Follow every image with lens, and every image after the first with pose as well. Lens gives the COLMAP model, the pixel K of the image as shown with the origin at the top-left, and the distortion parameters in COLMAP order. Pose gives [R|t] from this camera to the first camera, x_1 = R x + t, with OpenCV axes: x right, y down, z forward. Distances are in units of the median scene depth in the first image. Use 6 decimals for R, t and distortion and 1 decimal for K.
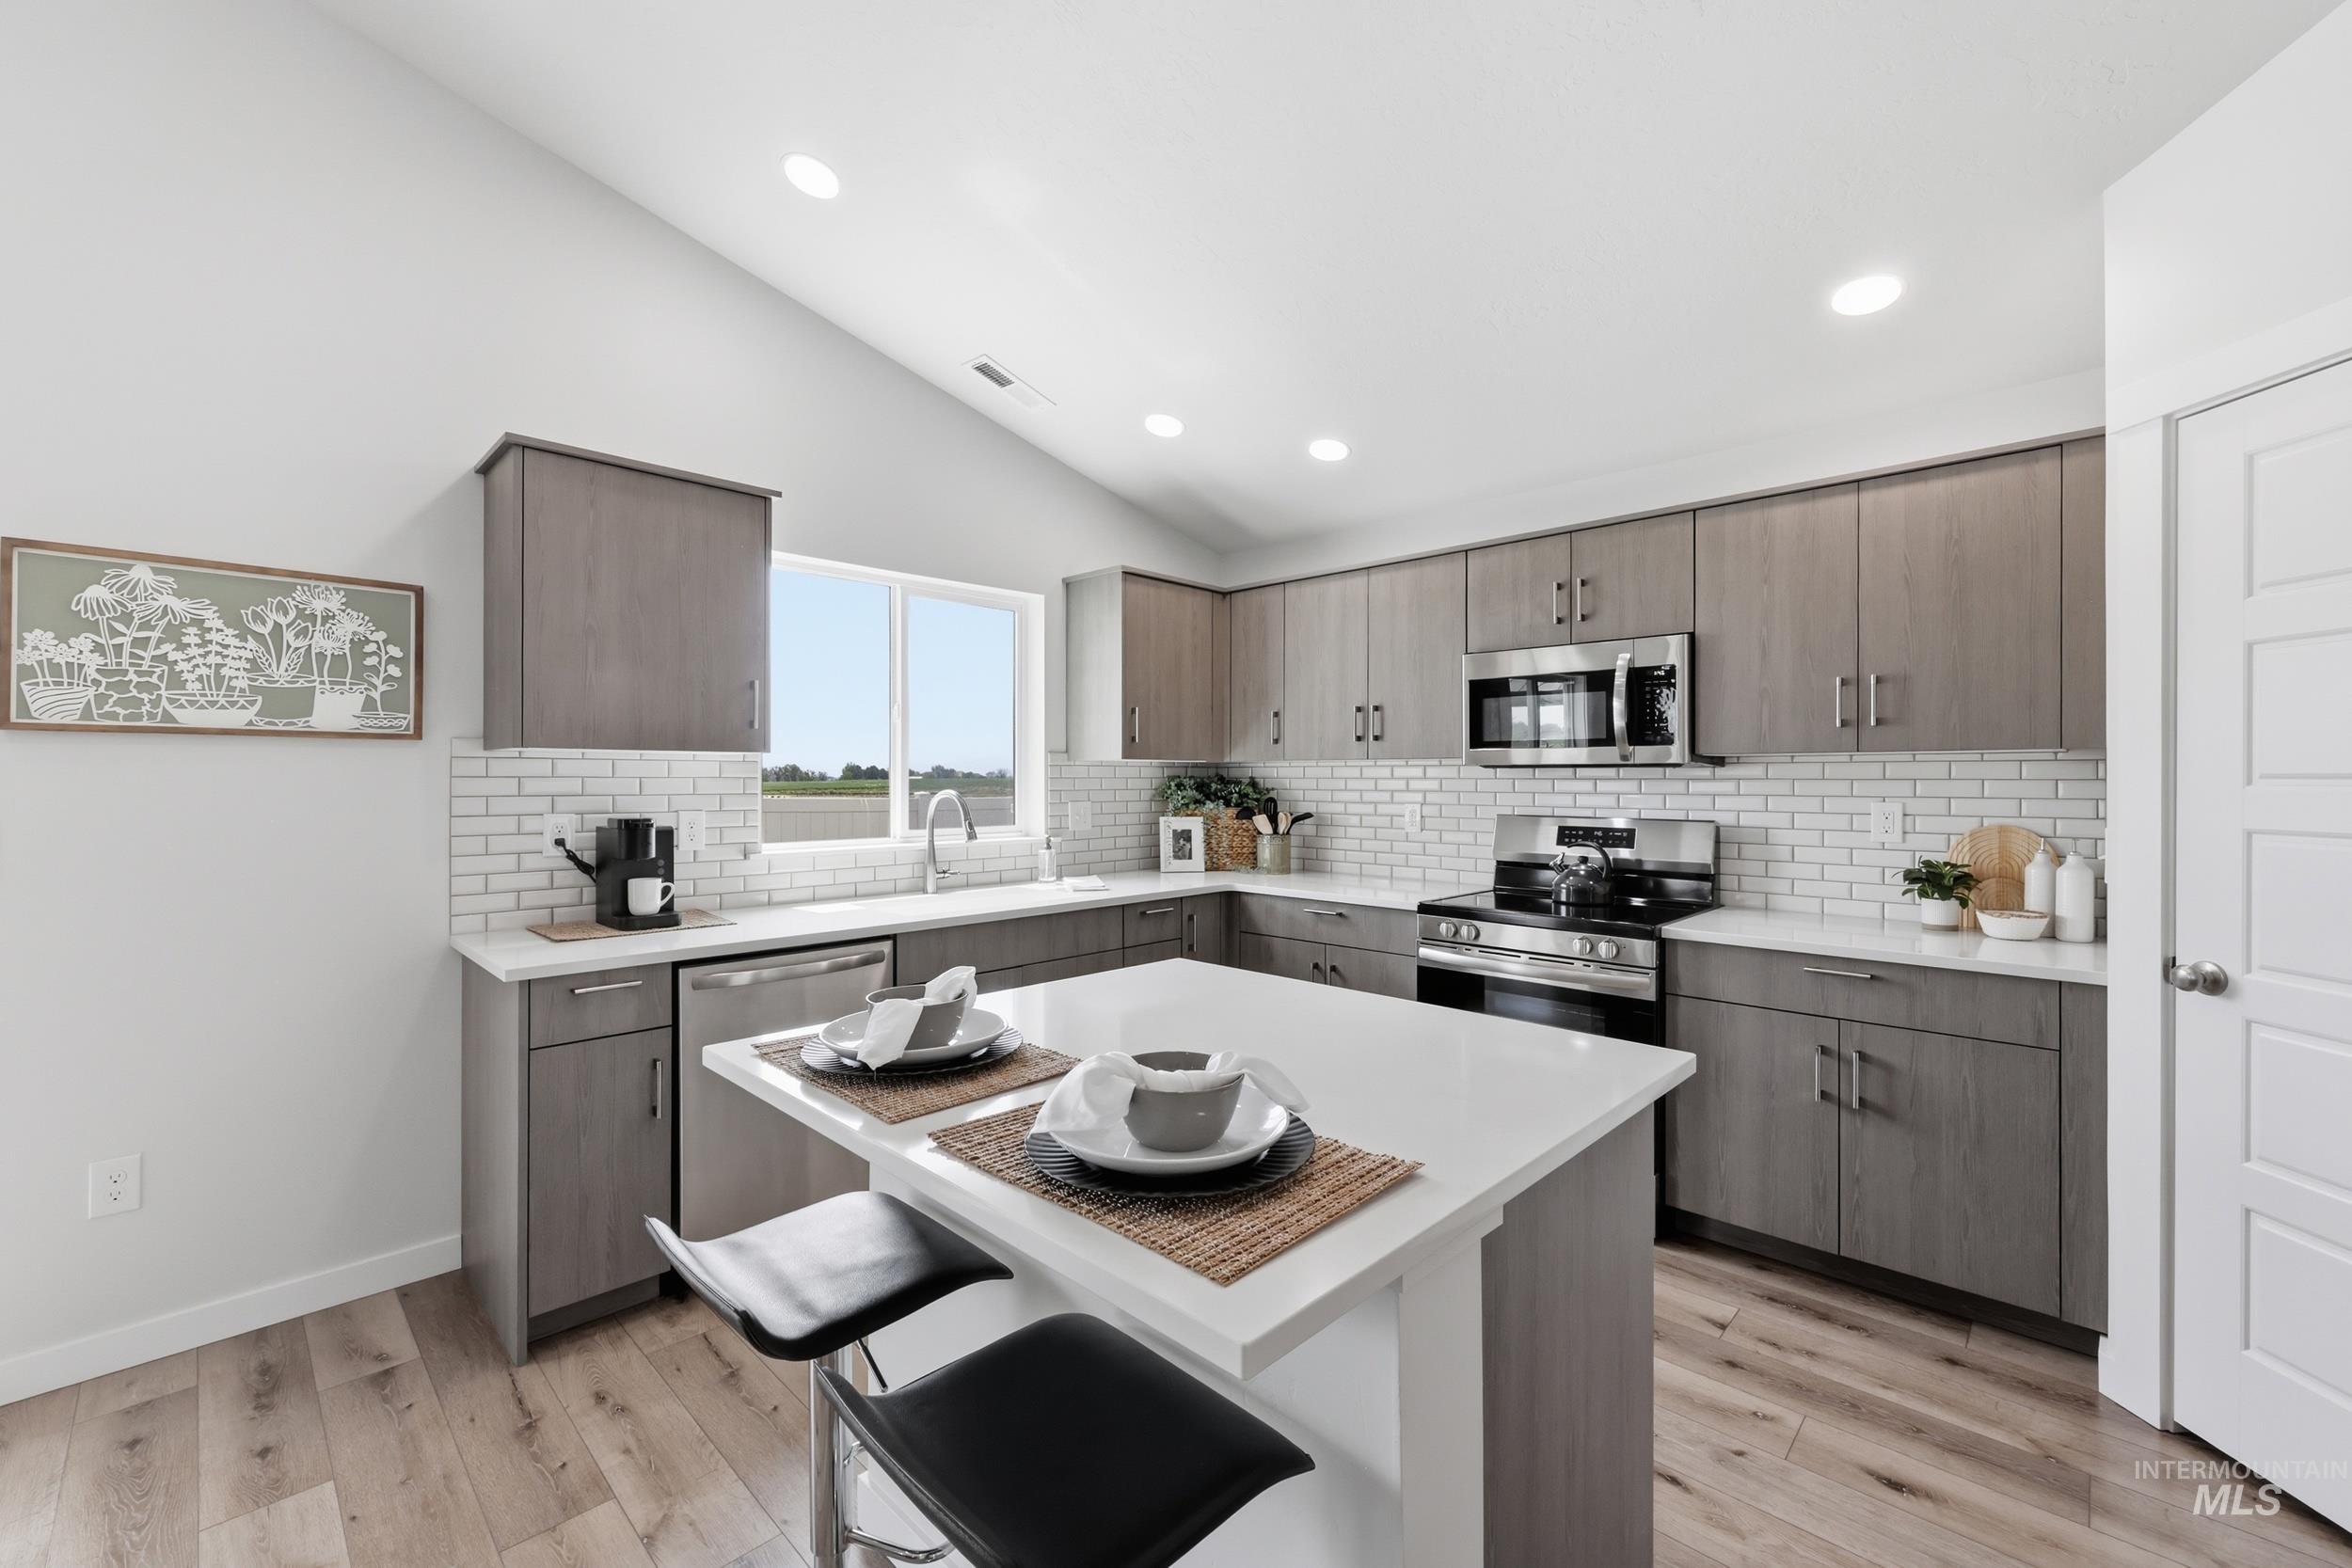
lens RADIAL K [[948.9, 0, 1172.8], [0, 948.9, 780.0], [0, 0, 1]] dist [-0.003539, 0.001343]
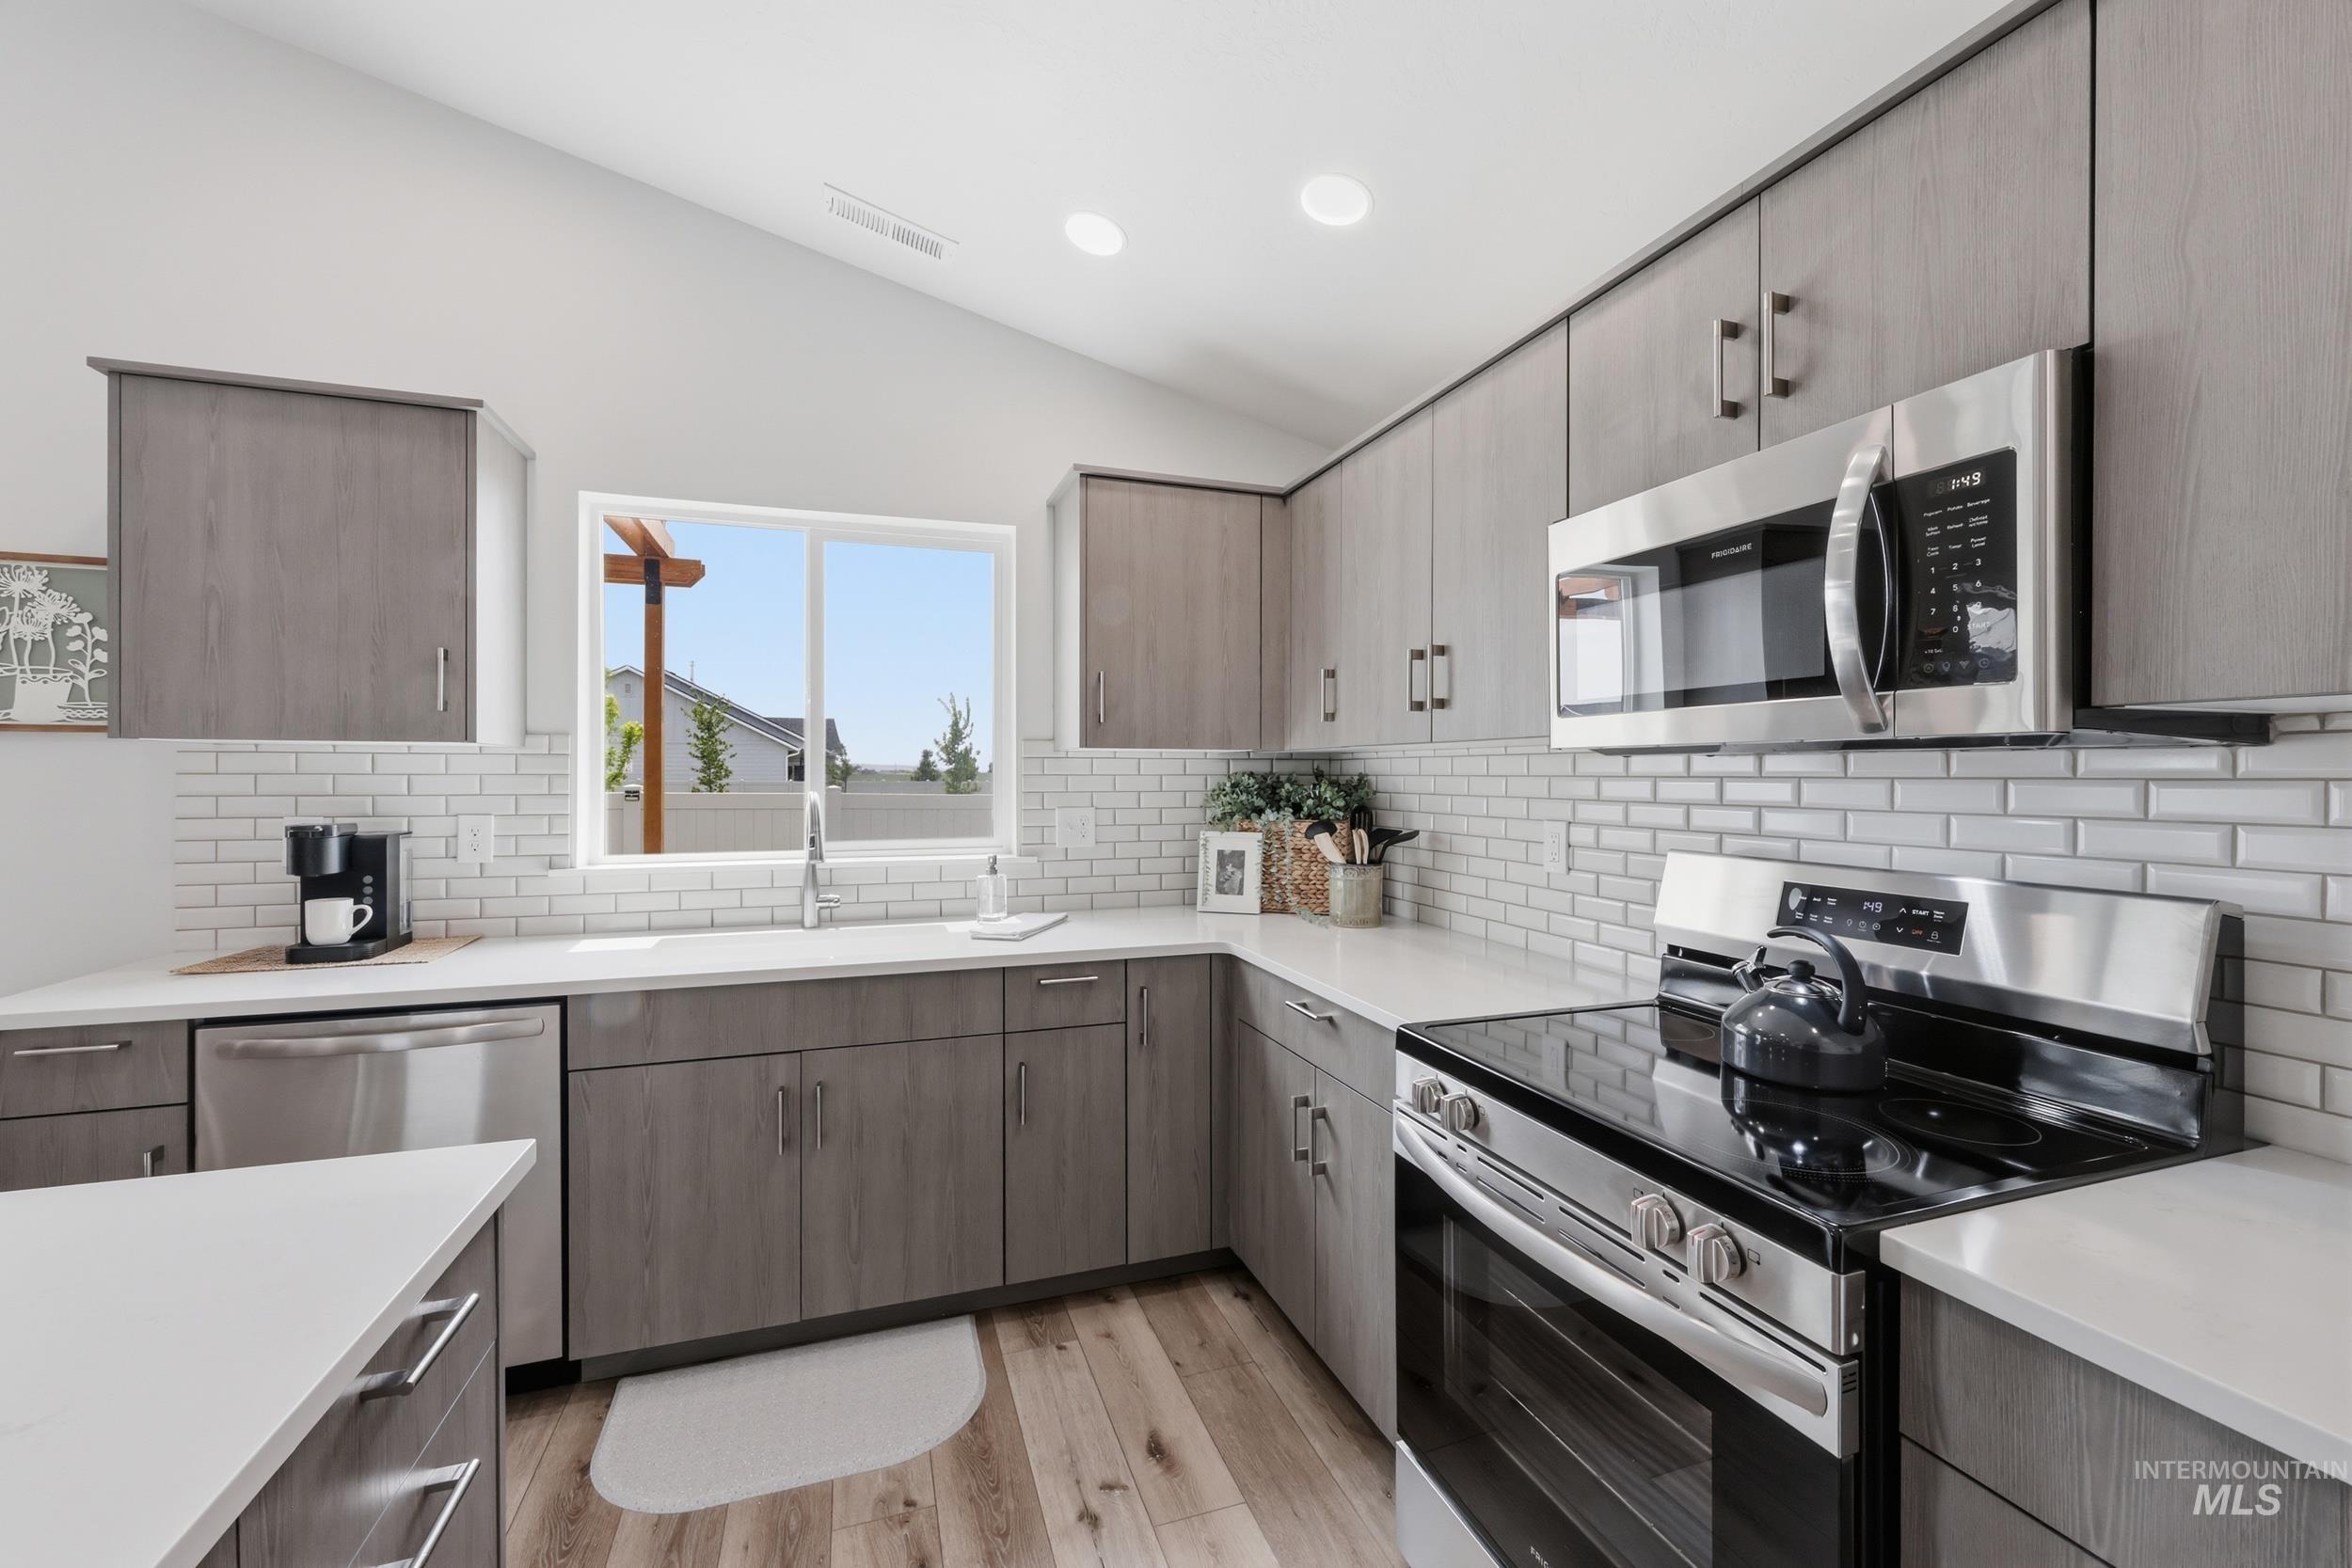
lens RADIAL K [[948.9, 0, 1168.4], [0, 948.9, 776.0], [0, 0, 1]] dist [-0.003539, 0.001343]
pose [[0.891985, 0.001455, -0.452063, 0.384481], [-0.001155, 0.999999, 0.000940, -0.002487], [0.452064, -0.000316, 0.891985, 0.515482]]
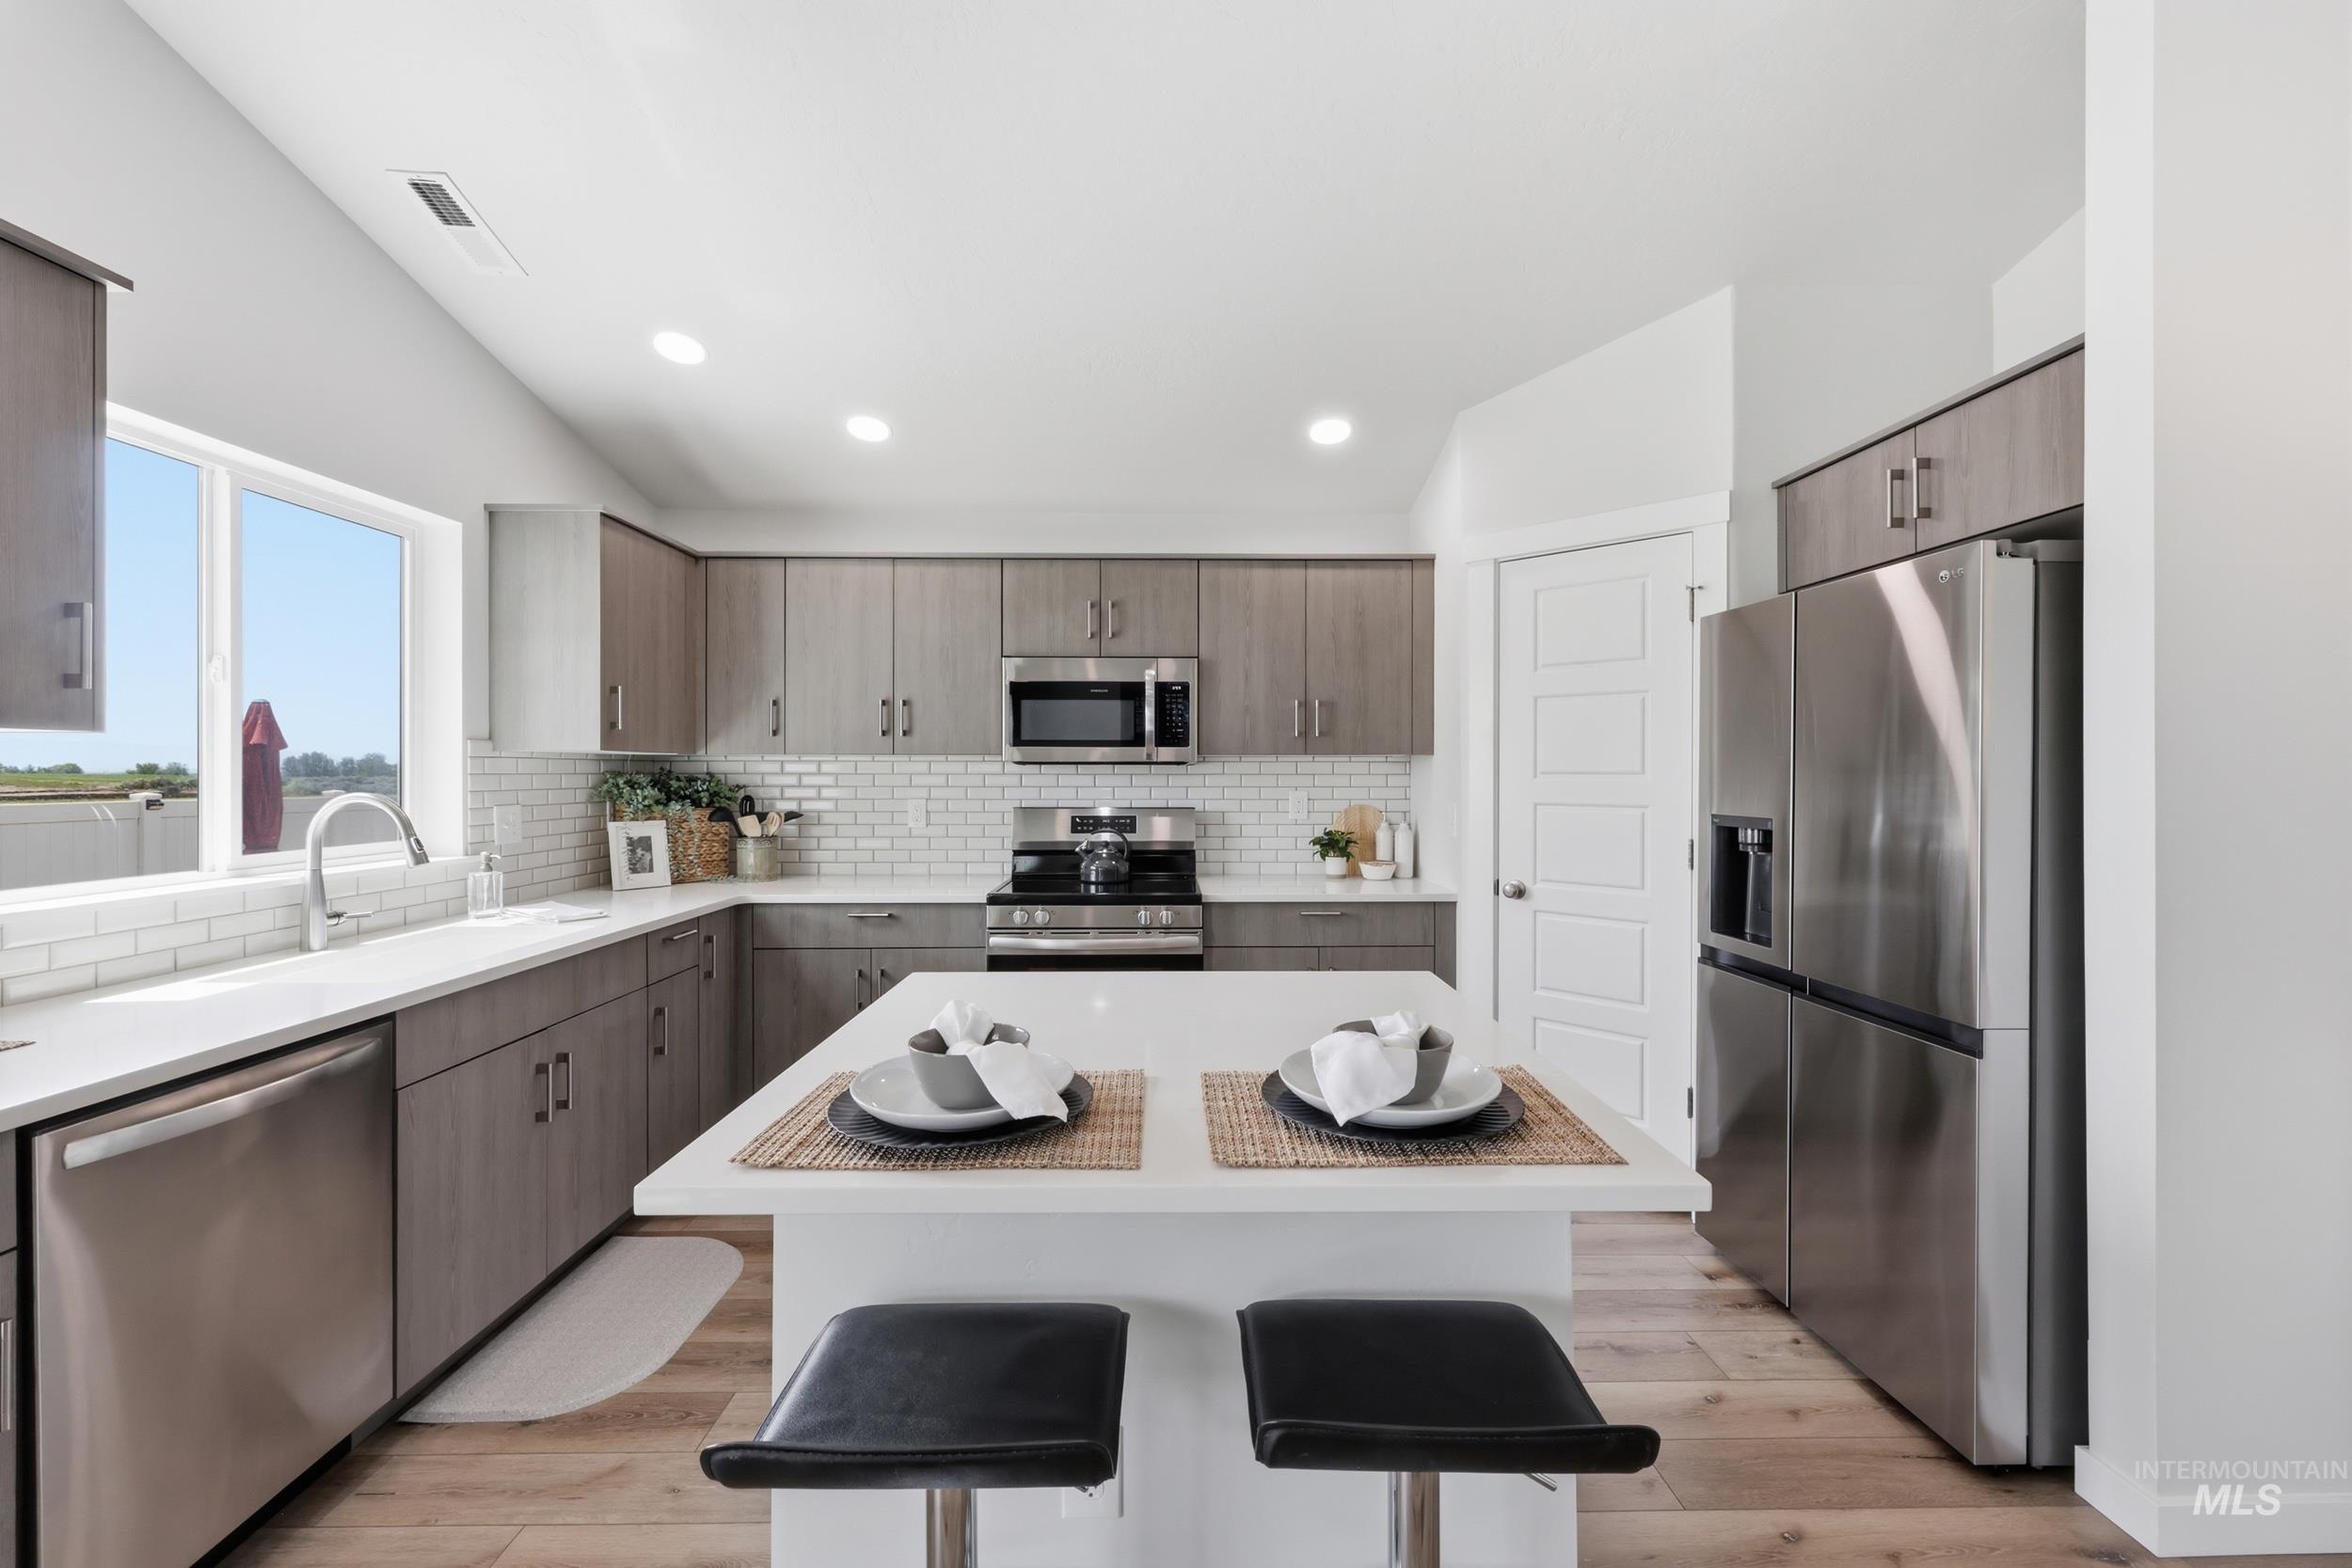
lens RADIAL K [[948.9, 0, 1174.6], [0, 948.9, 772.8], [0, 0, 1]] dist [-0.003539, 0.001343]
pose [[0.705232, -0.001089, 0.708976, -0.339217], [0.002015, 0.999998, -0.000469, -0.002438], [-0.708974, 0.001760, 0.705232, 0.129517]]
